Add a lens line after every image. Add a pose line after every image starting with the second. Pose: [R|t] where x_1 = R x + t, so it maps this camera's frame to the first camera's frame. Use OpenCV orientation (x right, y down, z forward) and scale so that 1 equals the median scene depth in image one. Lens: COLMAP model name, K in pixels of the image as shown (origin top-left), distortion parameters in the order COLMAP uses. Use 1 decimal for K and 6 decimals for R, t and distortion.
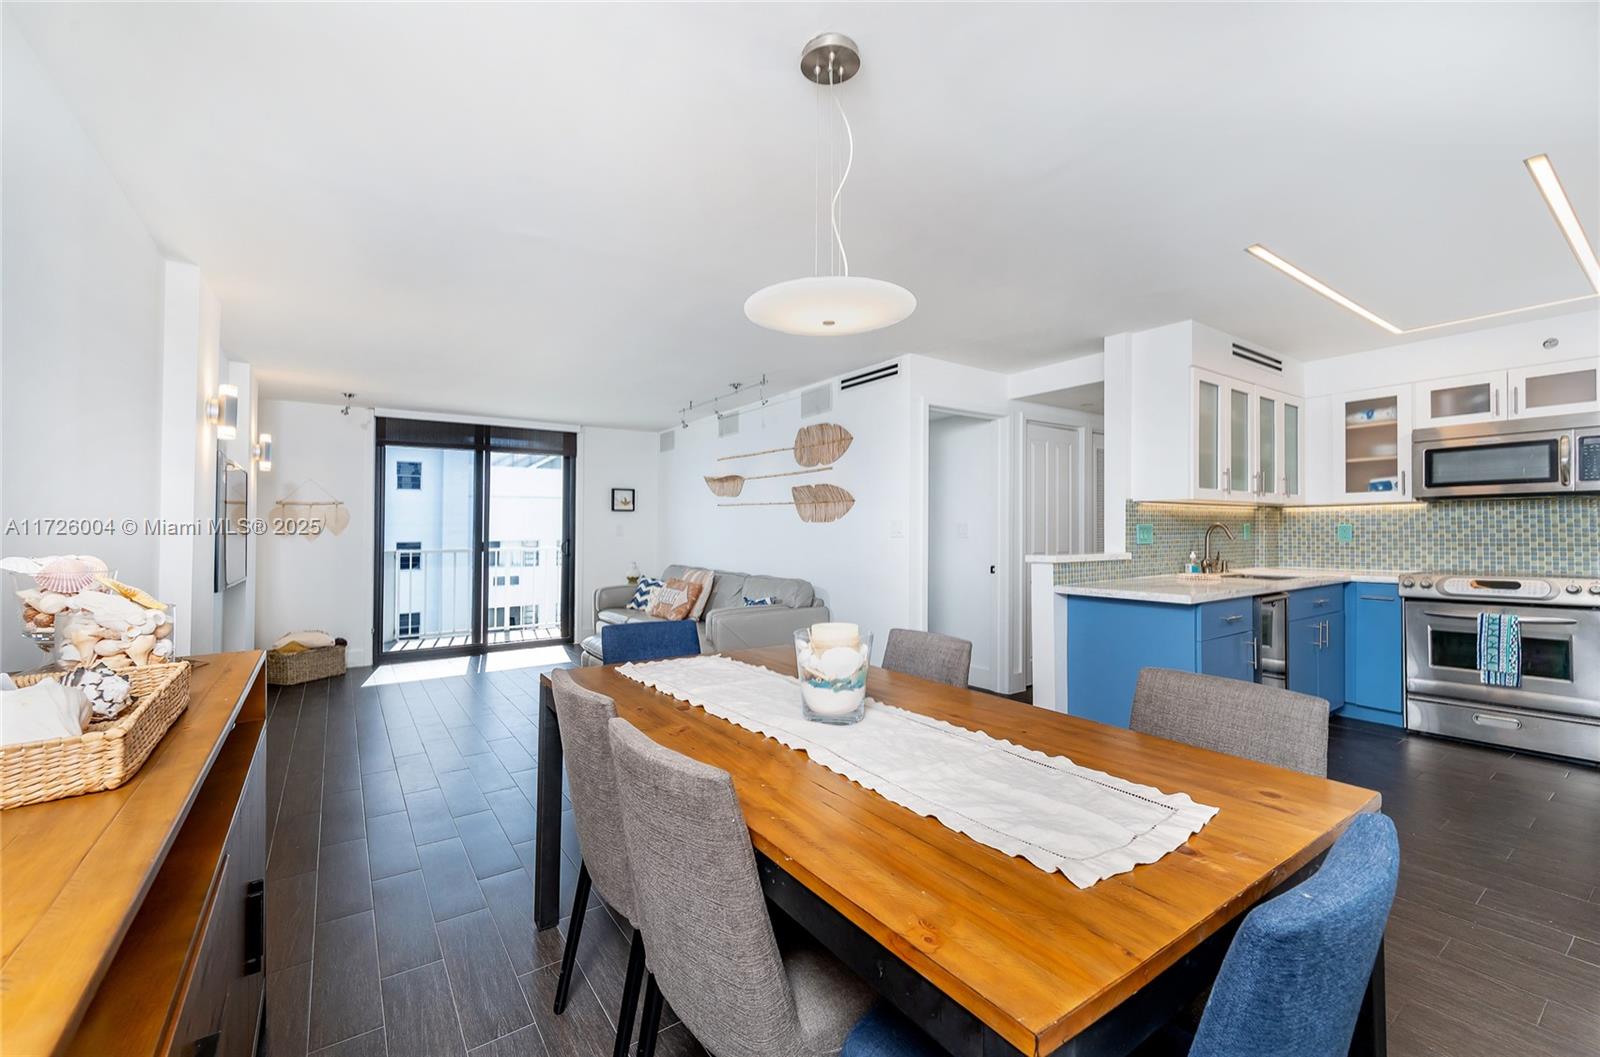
lens RADIAL K [[635.1, 0, 800.0], [0, 635.1, 528.5], [0, 0, 1]] dist [-0.001622, -0.000338]
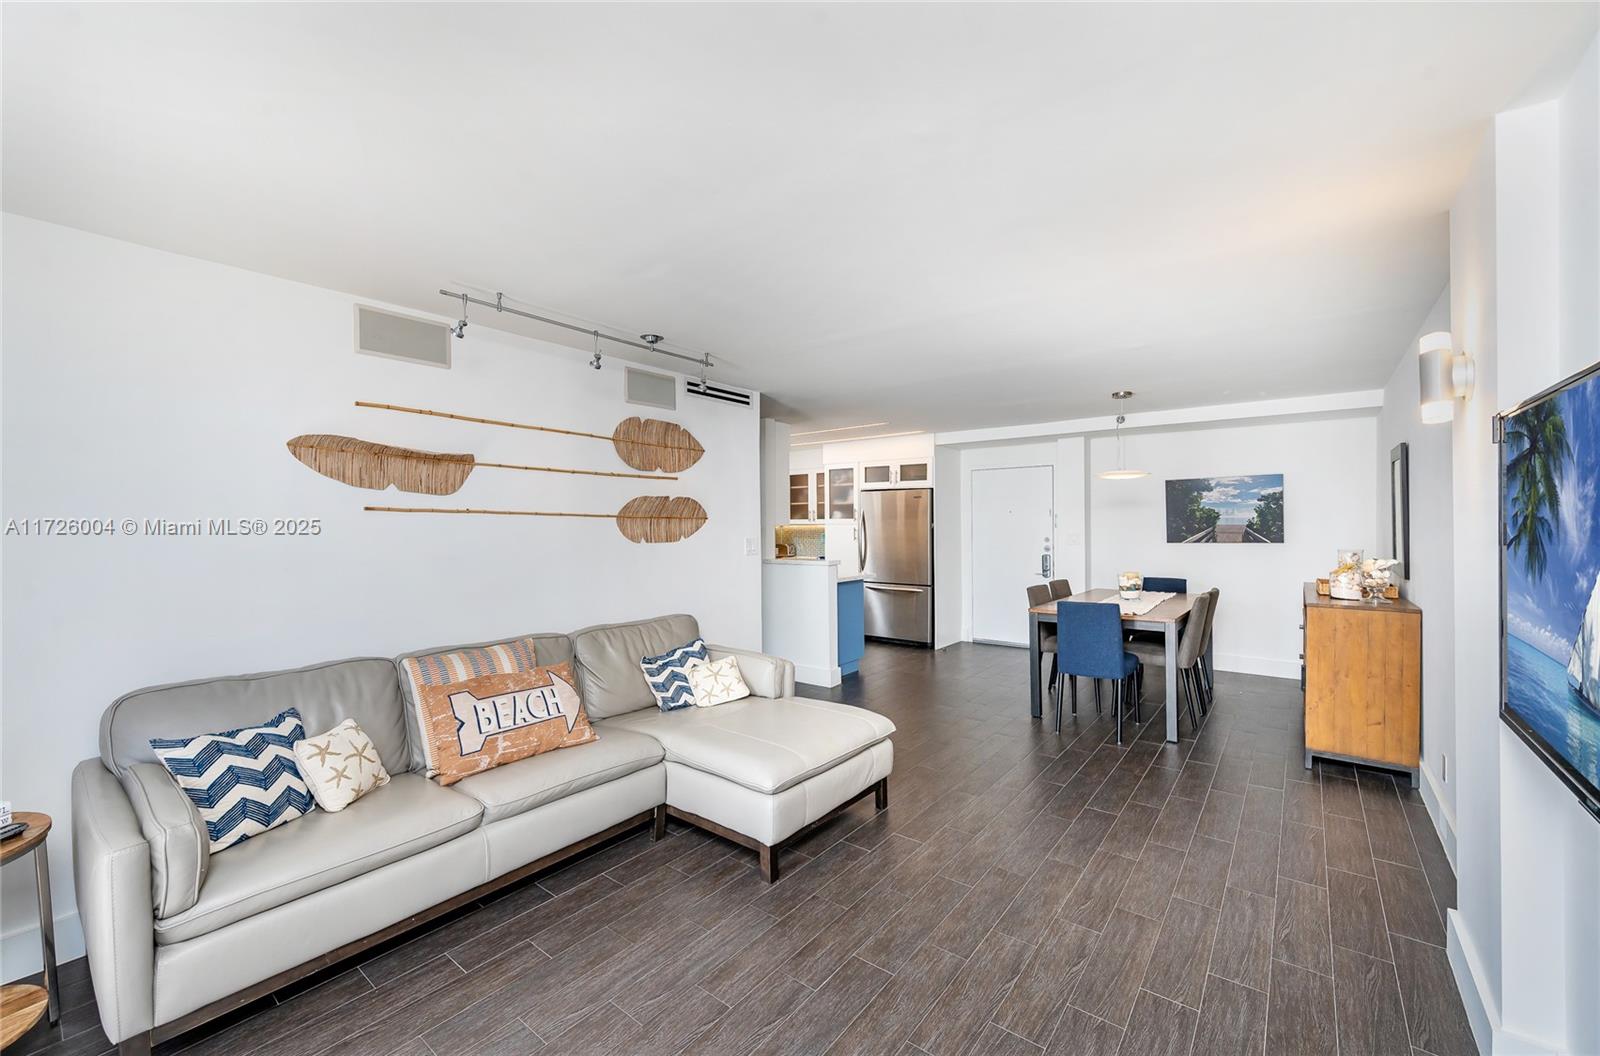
lens RADIAL K [[635.1, 0, 800.0], [0, 635.1, 528.0], [0, 0, 1]] dist [-0.001622, -0.000338]
pose [[-0.262924, -0.000055, 0.964817, -0.716645], [-0.001168, 0.999999, -0.000261, -0.025847], [-0.964816, -0.001196, -0.262924, 0.938645]]
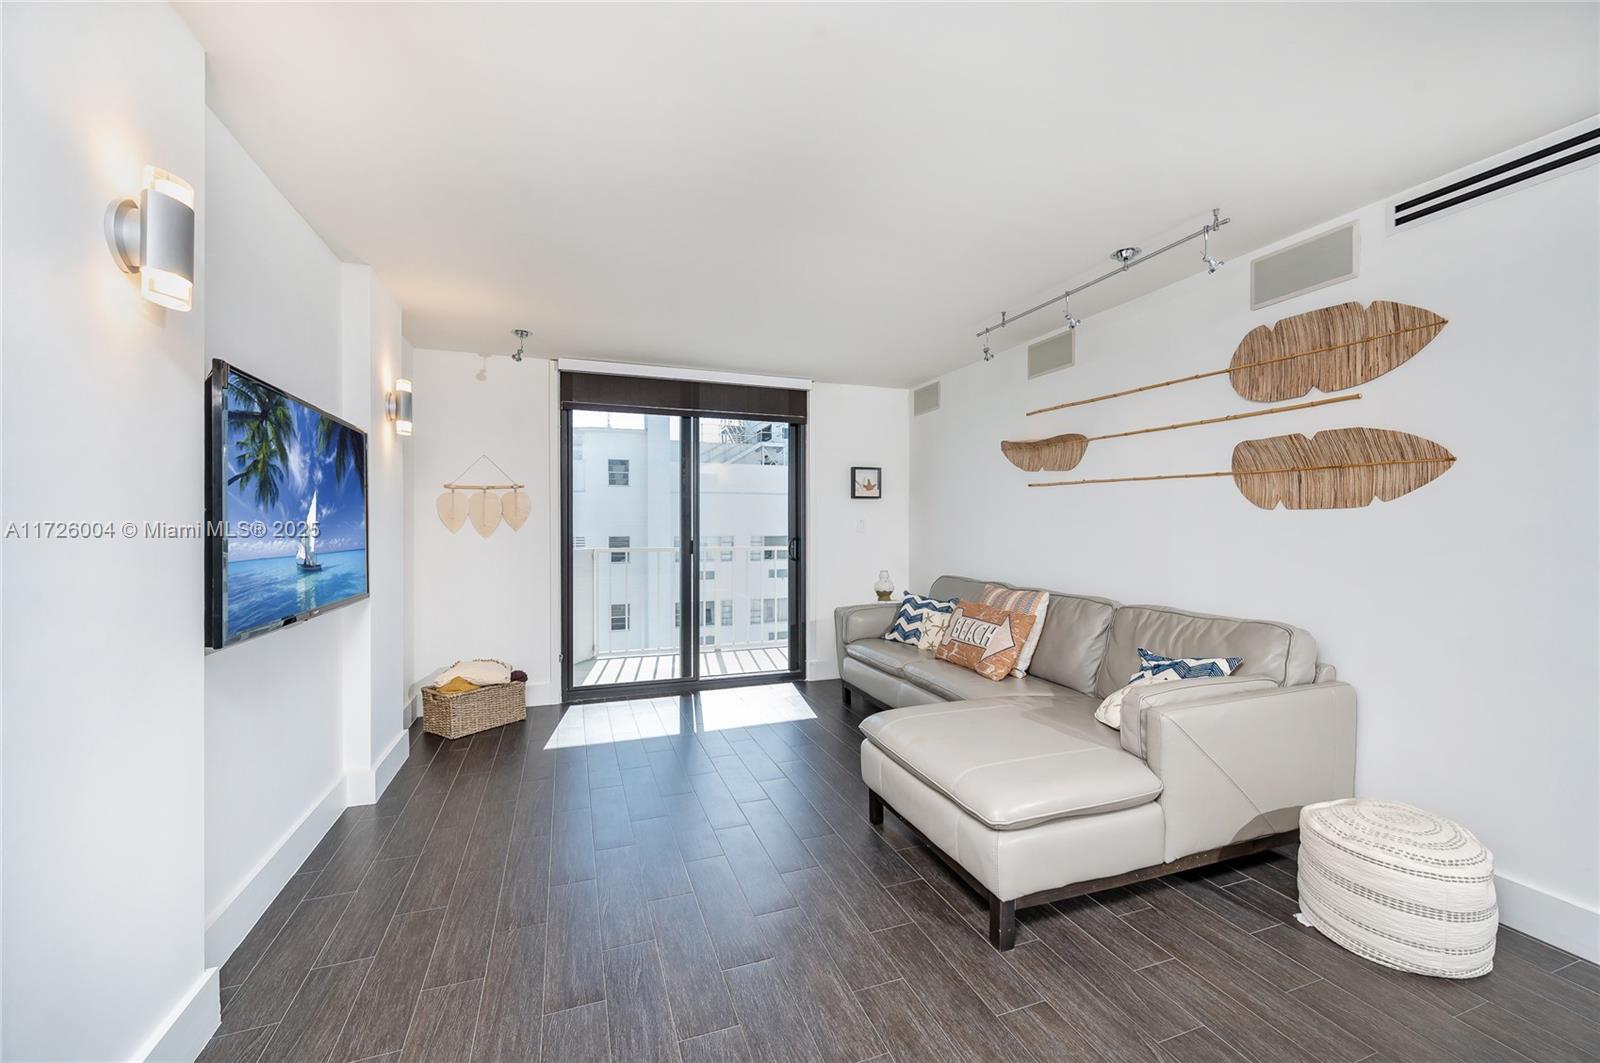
lens RADIAL K [[635.1, 0, 800.0], [0, 635.1, 531.5], [0, 0, 1]] dist [-0.001622, -0.000338]
pose [[0.960642, 0.003898, -0.277761, -0.197591], [-0.000144, 0.999908, 0.013536, 0.001117], [0.277788, -0.012964, 0.960555, 0.369114]]
